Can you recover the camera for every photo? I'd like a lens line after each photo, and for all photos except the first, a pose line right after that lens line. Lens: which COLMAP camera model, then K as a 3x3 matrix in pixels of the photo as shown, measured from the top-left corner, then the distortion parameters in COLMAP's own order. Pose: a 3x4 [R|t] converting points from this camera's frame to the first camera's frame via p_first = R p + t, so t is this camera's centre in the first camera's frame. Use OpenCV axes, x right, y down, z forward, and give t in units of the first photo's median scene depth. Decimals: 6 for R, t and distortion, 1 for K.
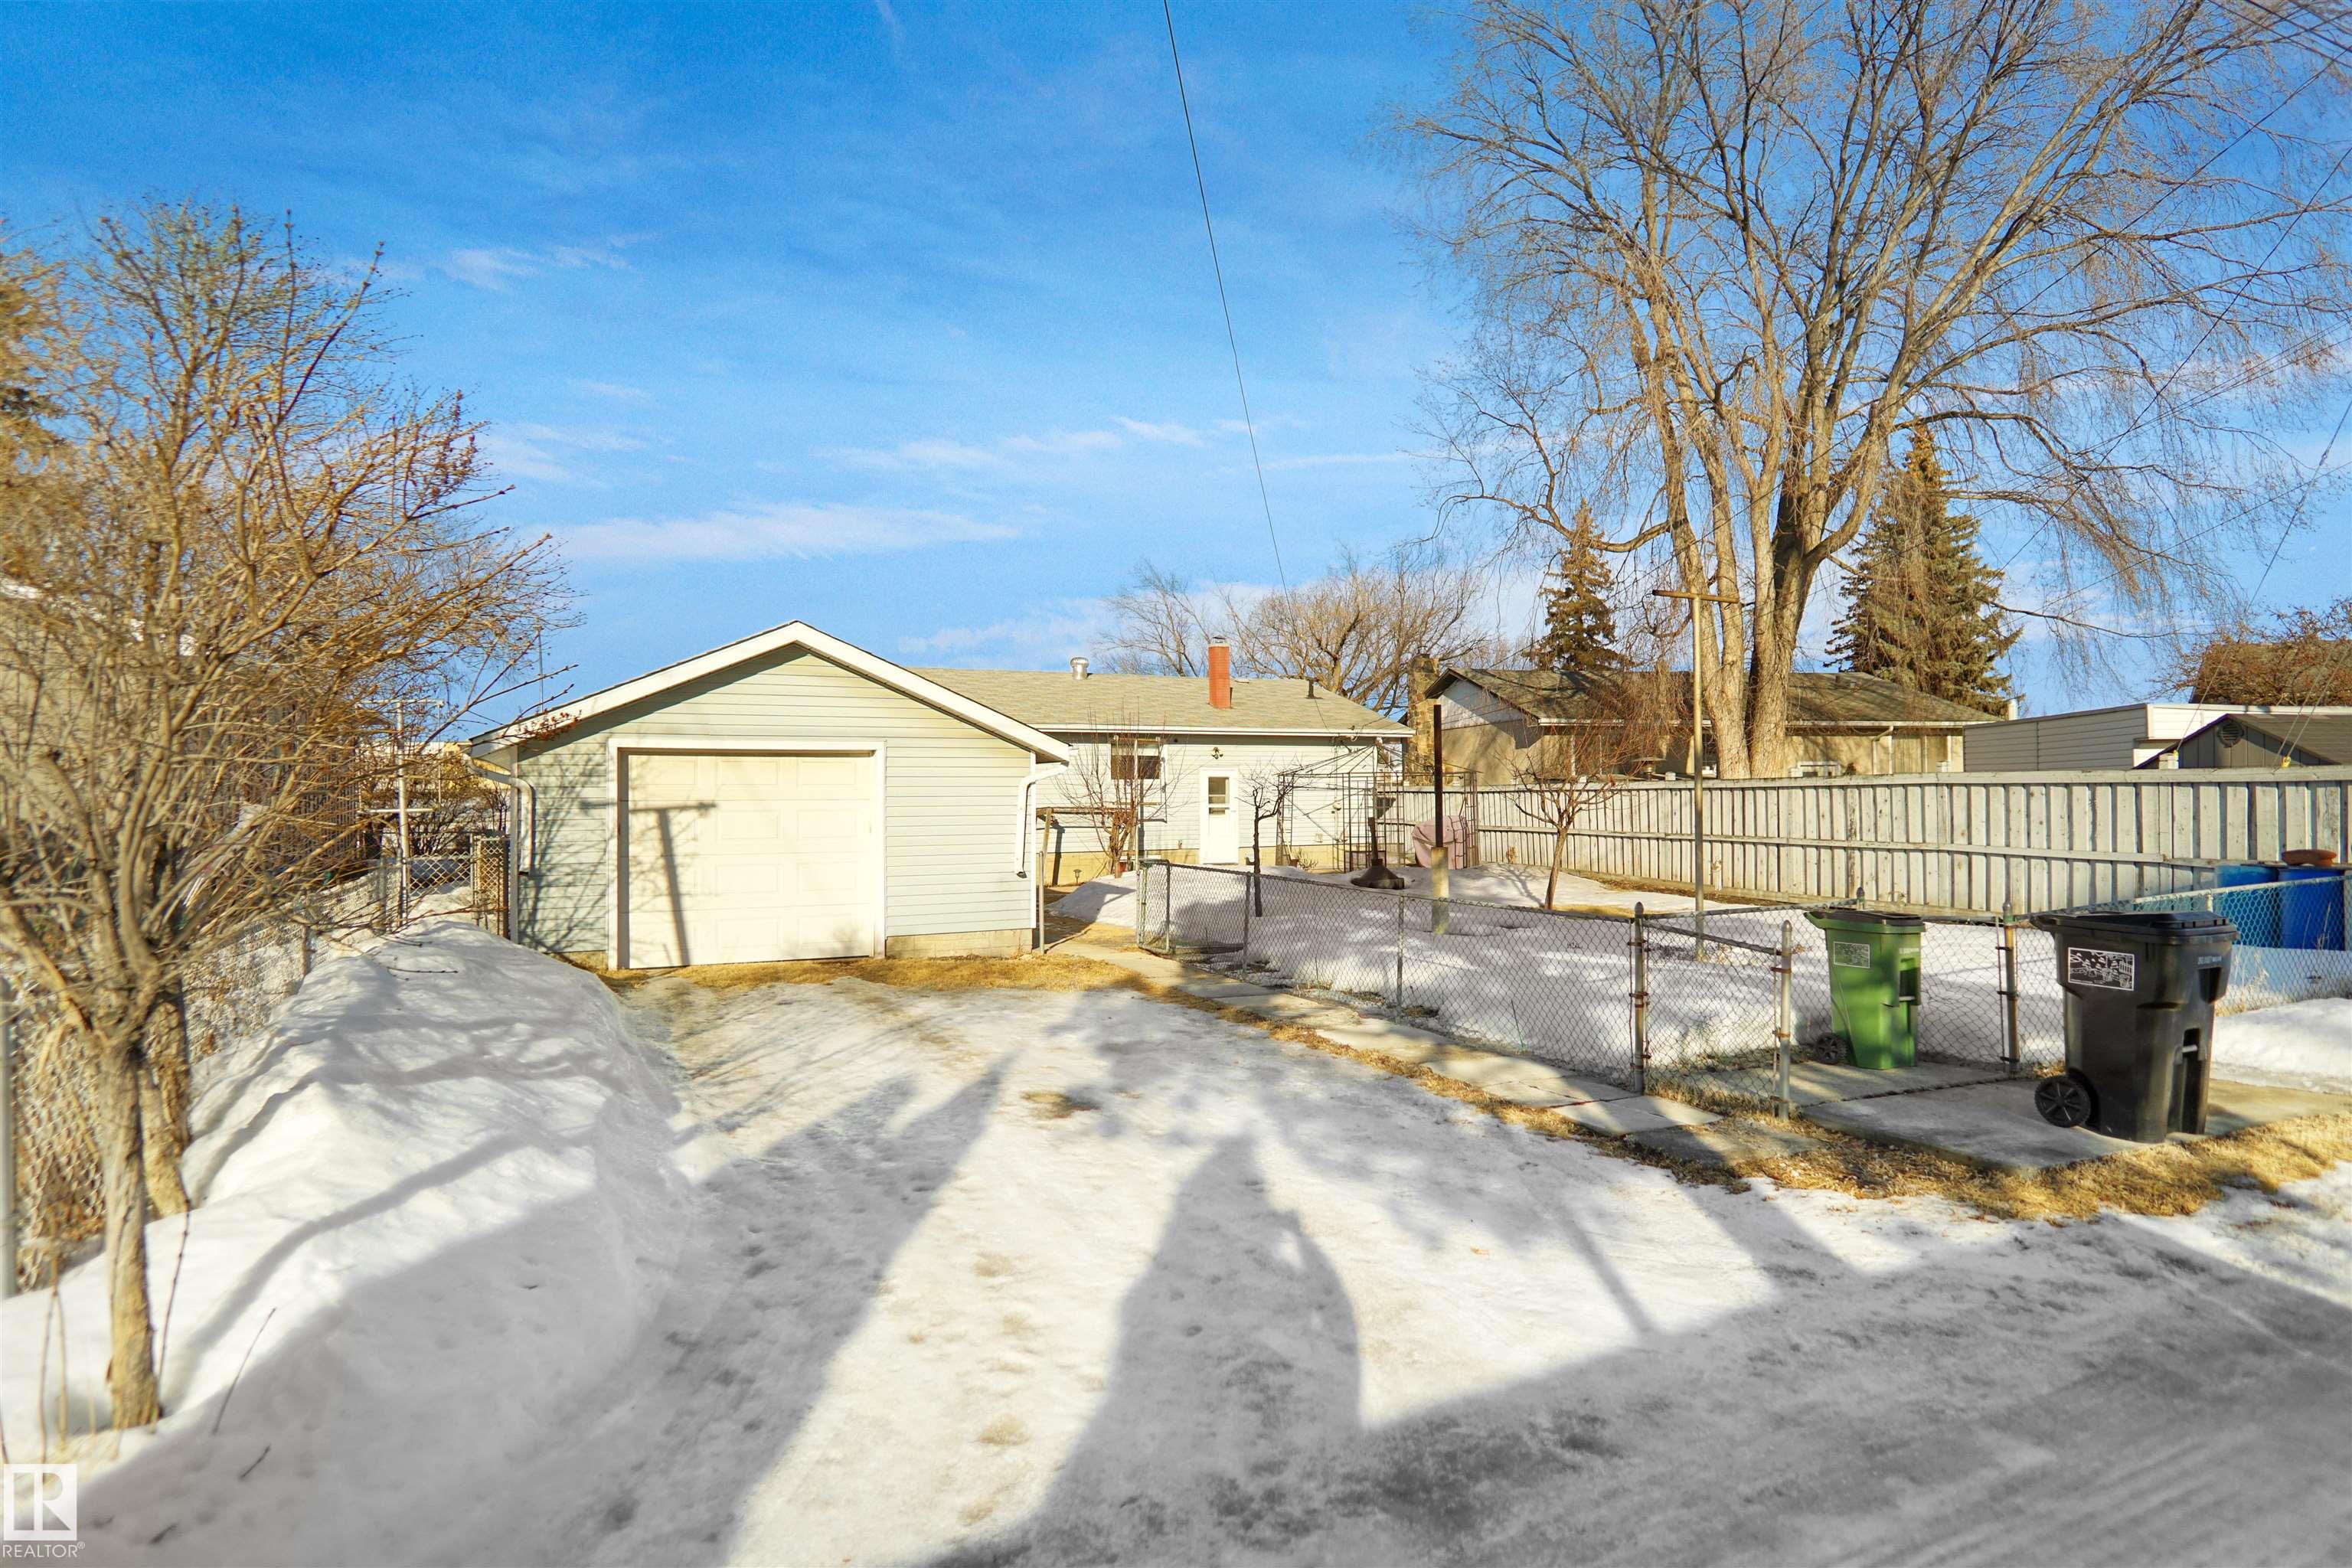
lens RADIAL K [[1279.5, 0, 1181.6], [0, 1279.5, 769.5], [0, 0, 1]] dist [-0.035564, 0.011336]
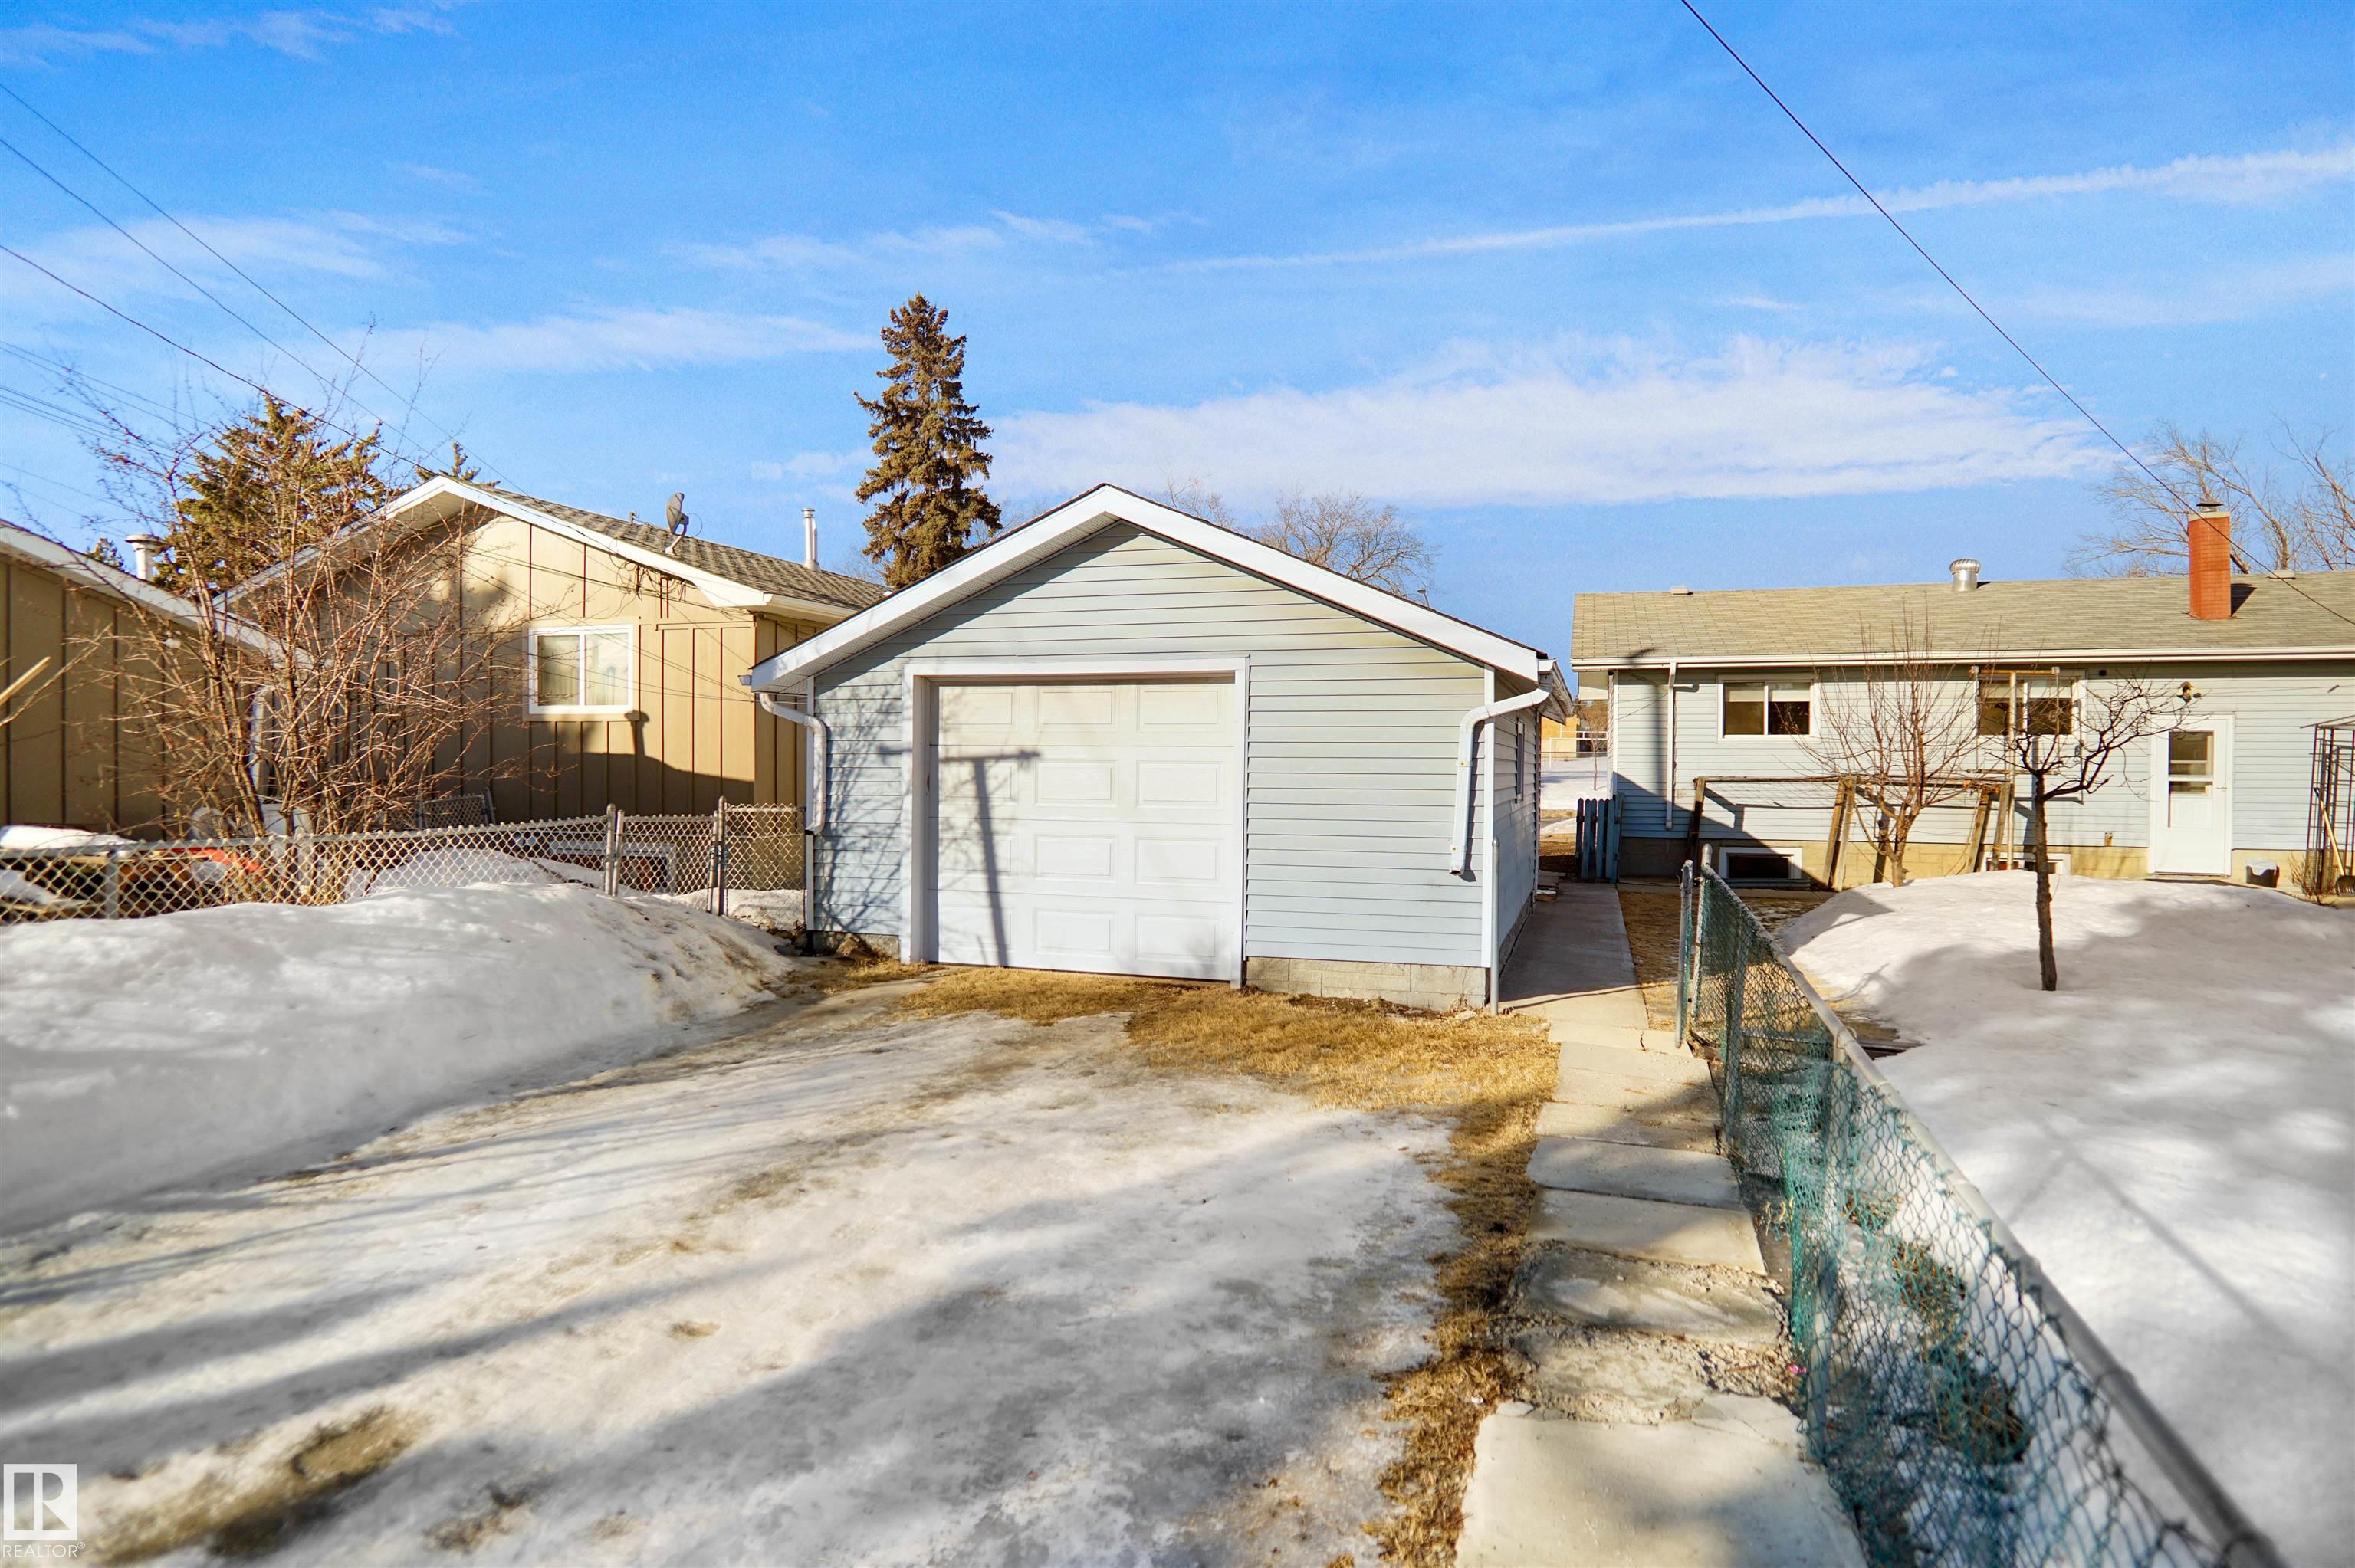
lens RADIAL K [[1295.2, 0, 1170.6], [0, 1295.2, 763.4], [0, 0, 1]] dist [-0.041007, 0.018155]
pose [[0.729872, 0.014094, -0.683438, 0.201947], [0.000476, 0.999777, 0.021127, 0.018487], [0.683583, -0.015745, 0.729703, 0.517154]]
